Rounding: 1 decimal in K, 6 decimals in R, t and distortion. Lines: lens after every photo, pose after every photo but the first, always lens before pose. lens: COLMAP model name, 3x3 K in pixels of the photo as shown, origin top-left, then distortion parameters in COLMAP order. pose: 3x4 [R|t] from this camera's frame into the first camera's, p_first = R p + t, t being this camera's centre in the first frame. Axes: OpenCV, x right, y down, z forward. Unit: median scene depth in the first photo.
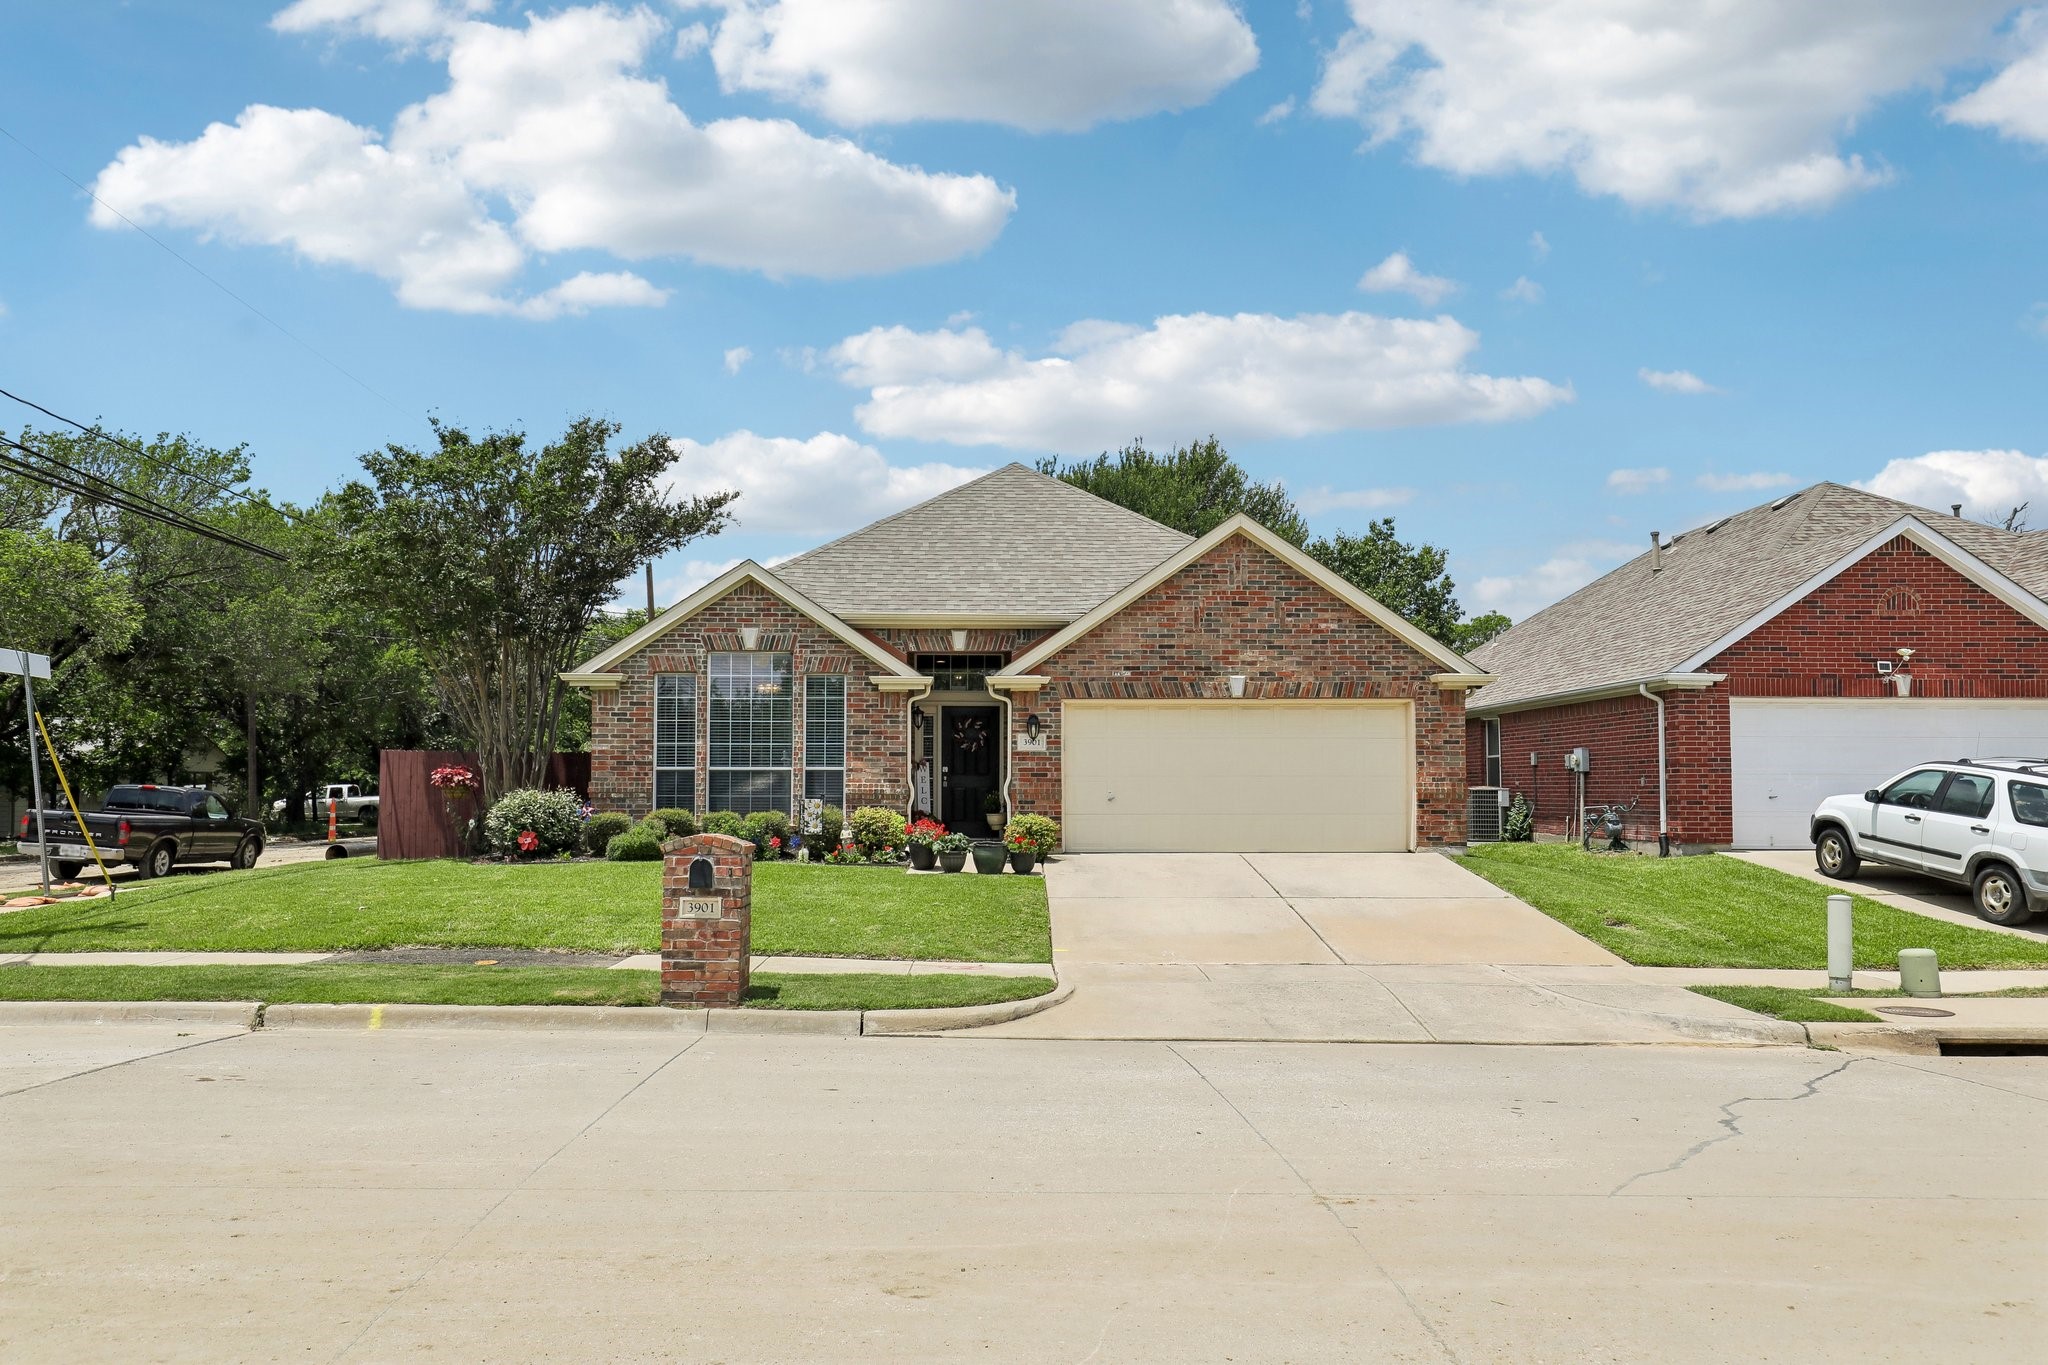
lens RADIAL K [[1456.4, 0, 1004.0], [0, 1456.4, 723.7], [0, 0, 1]] dist [0.024337, 0.000141]
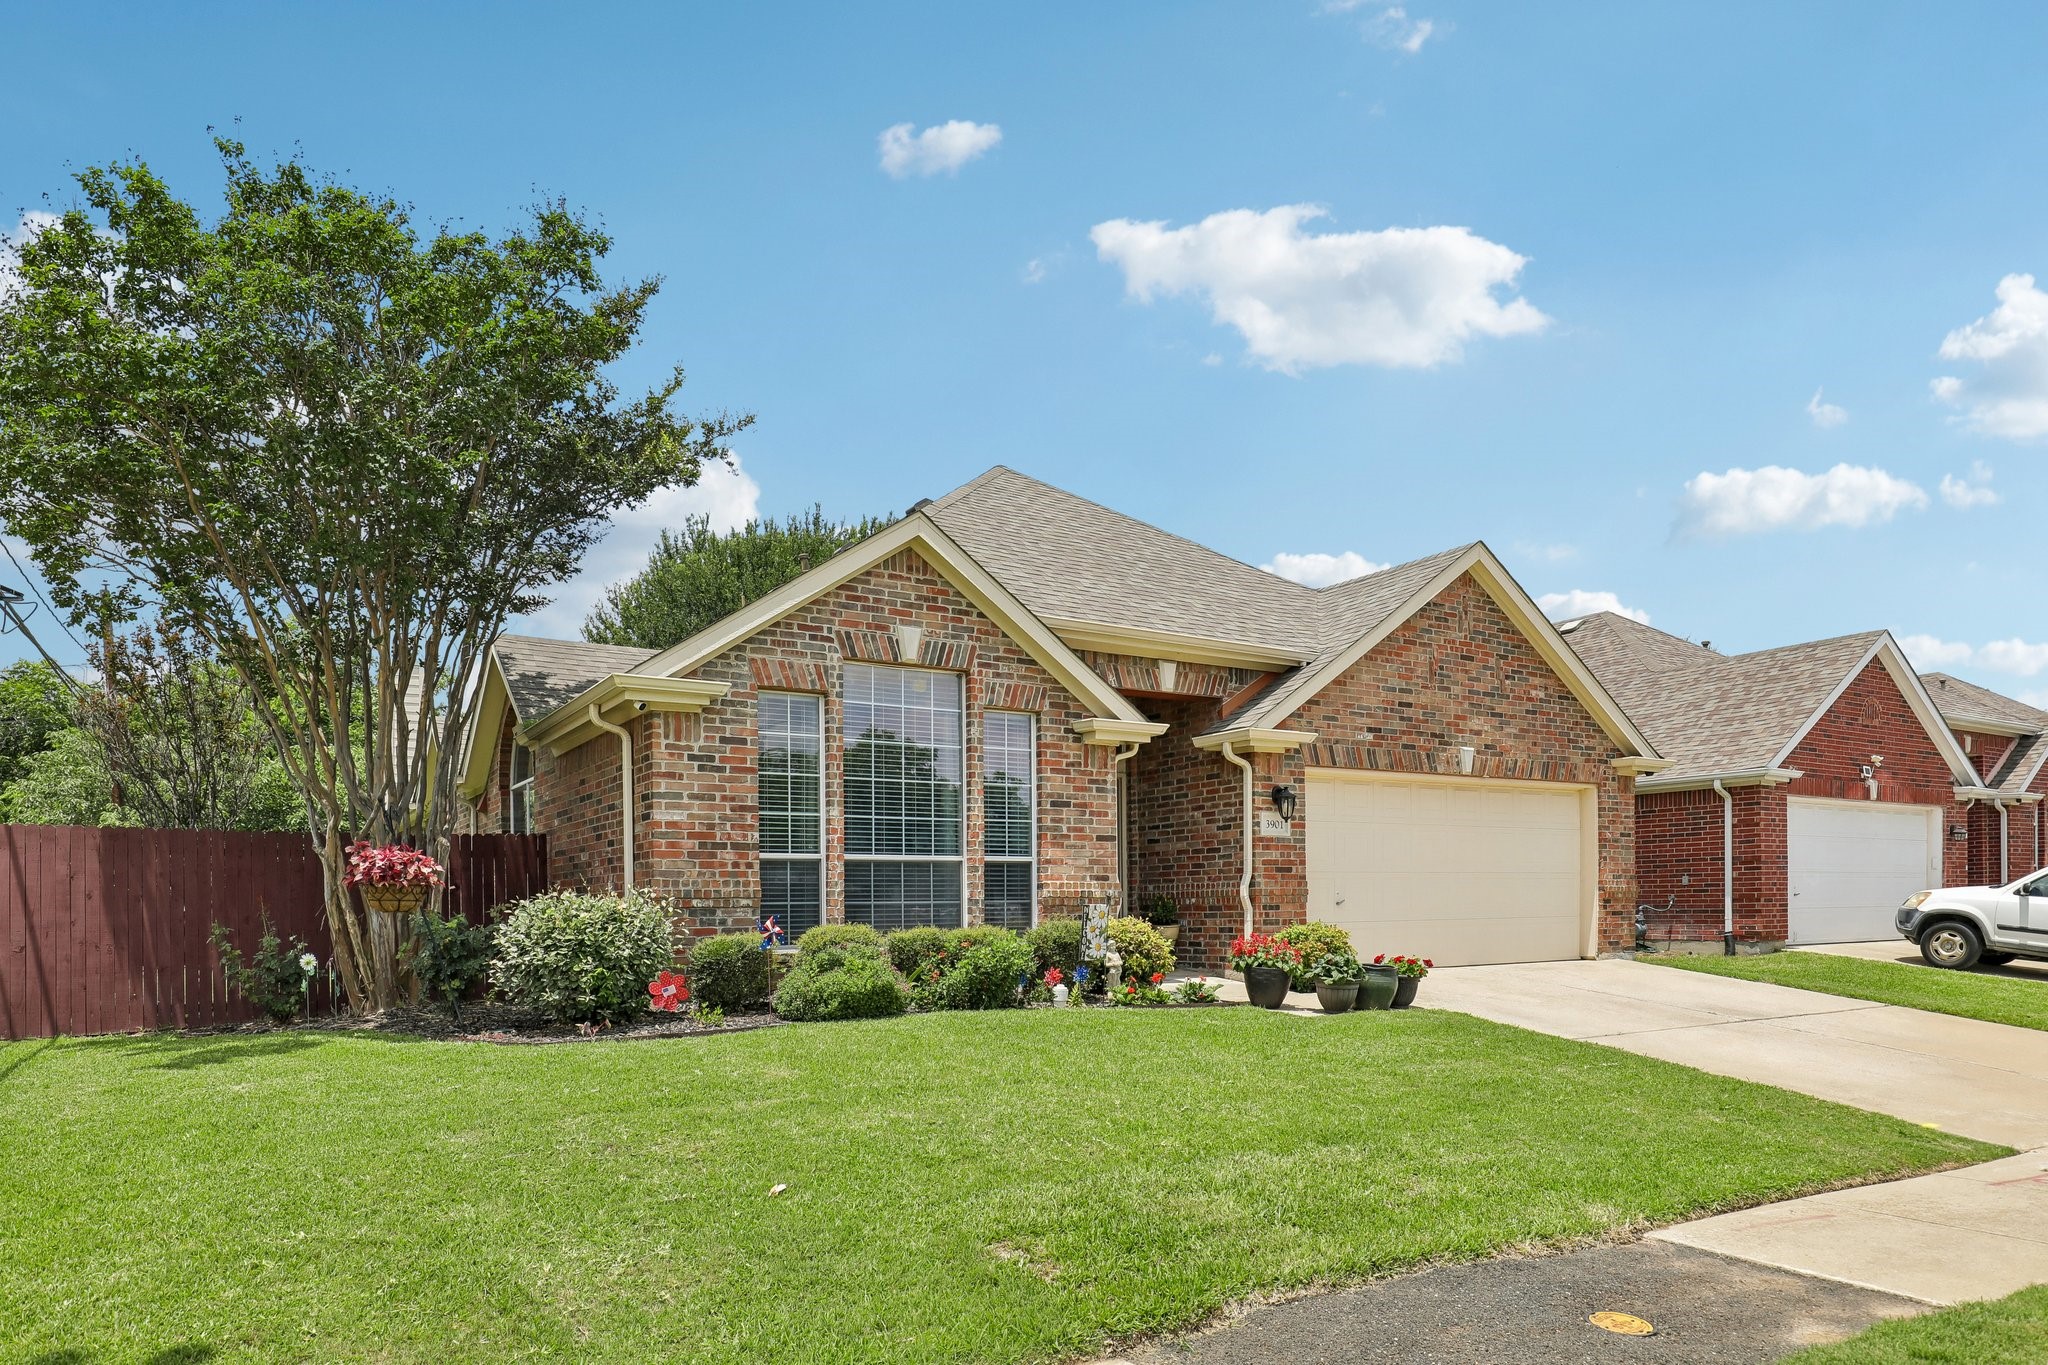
lens RADIAL K [[1292.4, 0, 1019.6], [0, 1292.4, 902.4], [0, 0, 1]] dist [0.001887, 0.000805]
pose [[0.851396, -0.008718, 0.524450, -0.423343], [-0.011889, 0.999284, 0.035912, 0.029836], [-0.524388, -0.036810, 0.850683, 0.516791]]
